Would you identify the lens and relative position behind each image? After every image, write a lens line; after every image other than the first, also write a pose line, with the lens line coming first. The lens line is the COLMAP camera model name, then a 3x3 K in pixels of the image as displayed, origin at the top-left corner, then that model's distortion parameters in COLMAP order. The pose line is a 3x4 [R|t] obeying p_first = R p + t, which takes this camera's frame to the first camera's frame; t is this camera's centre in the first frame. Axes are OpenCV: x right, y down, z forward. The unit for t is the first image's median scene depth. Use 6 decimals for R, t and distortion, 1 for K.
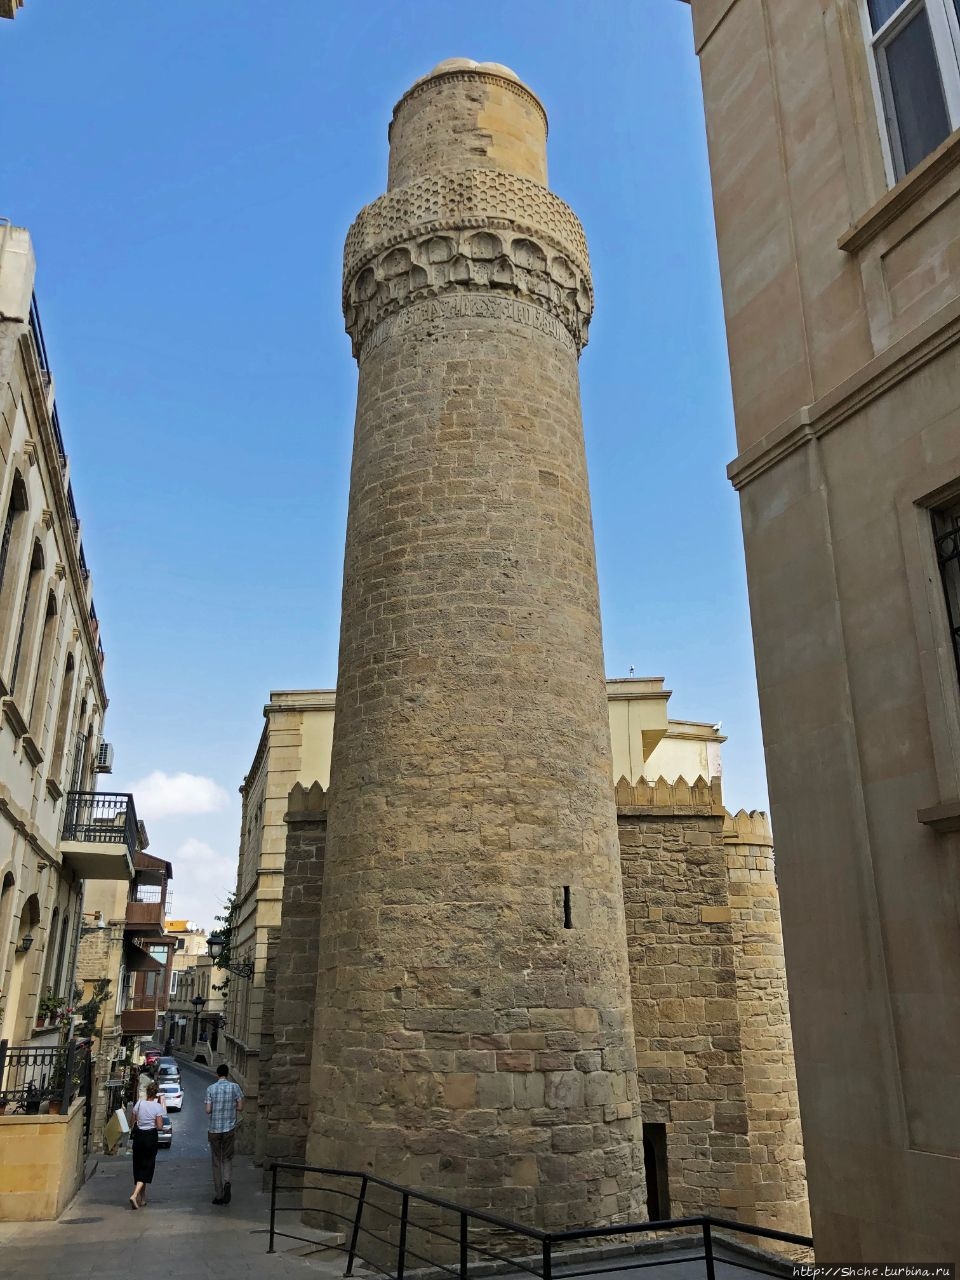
lens RADIAL K [[1041.6, 0, 480.0], [0, 1041.6, 640.0], [0, 0, 1]] dist [-0.001506, 0.005518]
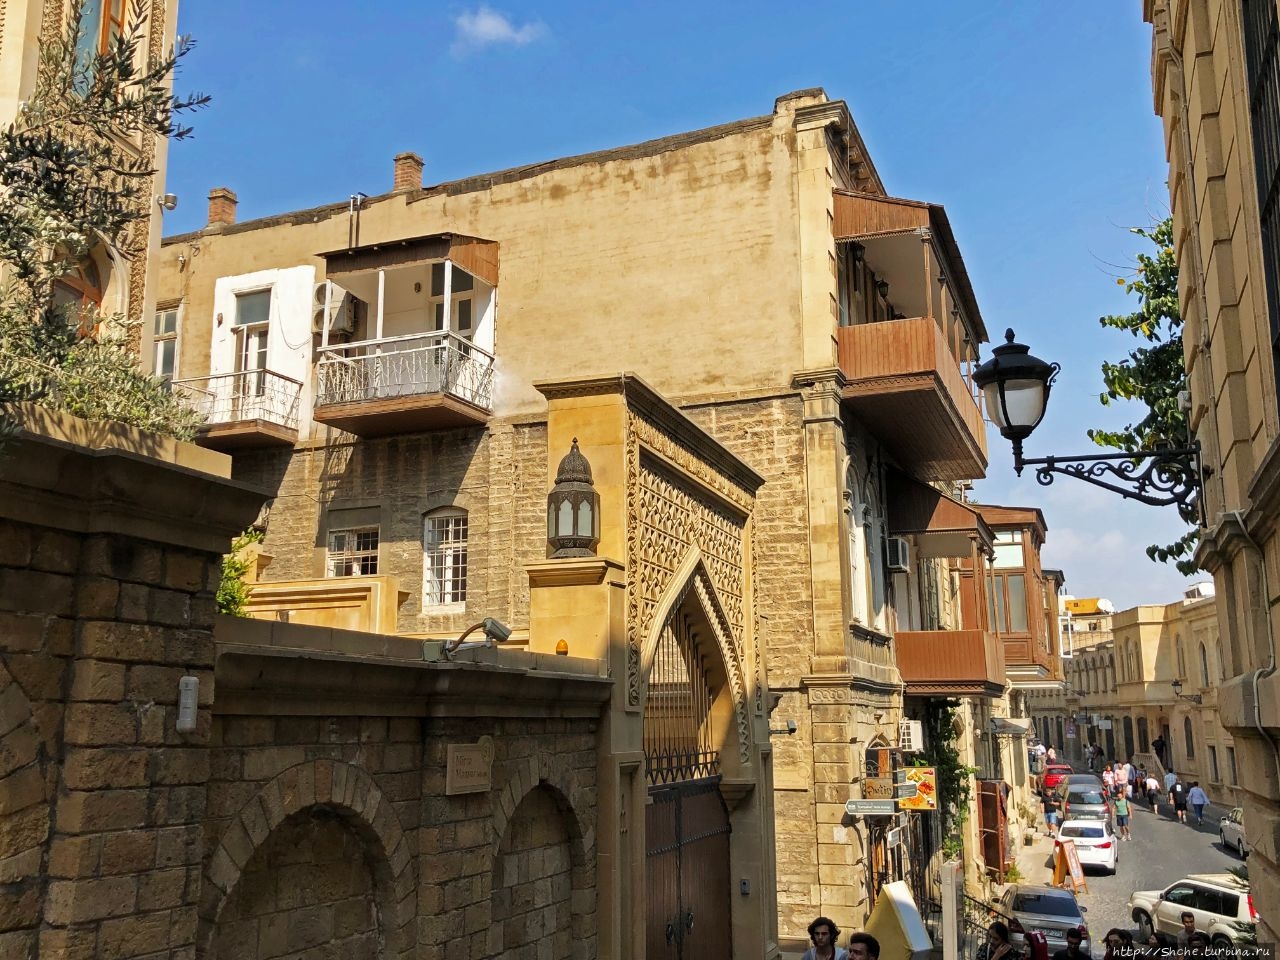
lens RADIAL K [[1221.3, 0, 640.6], [0, 1221.3, 506.3], [0, 0, 1]] dist [0.076403, -0.010949]
pose [[0.809025, -0.108456, -0.577682, -0.104737], [0.196729, 0.976108, 0.092254, 0.173384], [0.553875, -0.188282, 0.811032, 0.406517]]
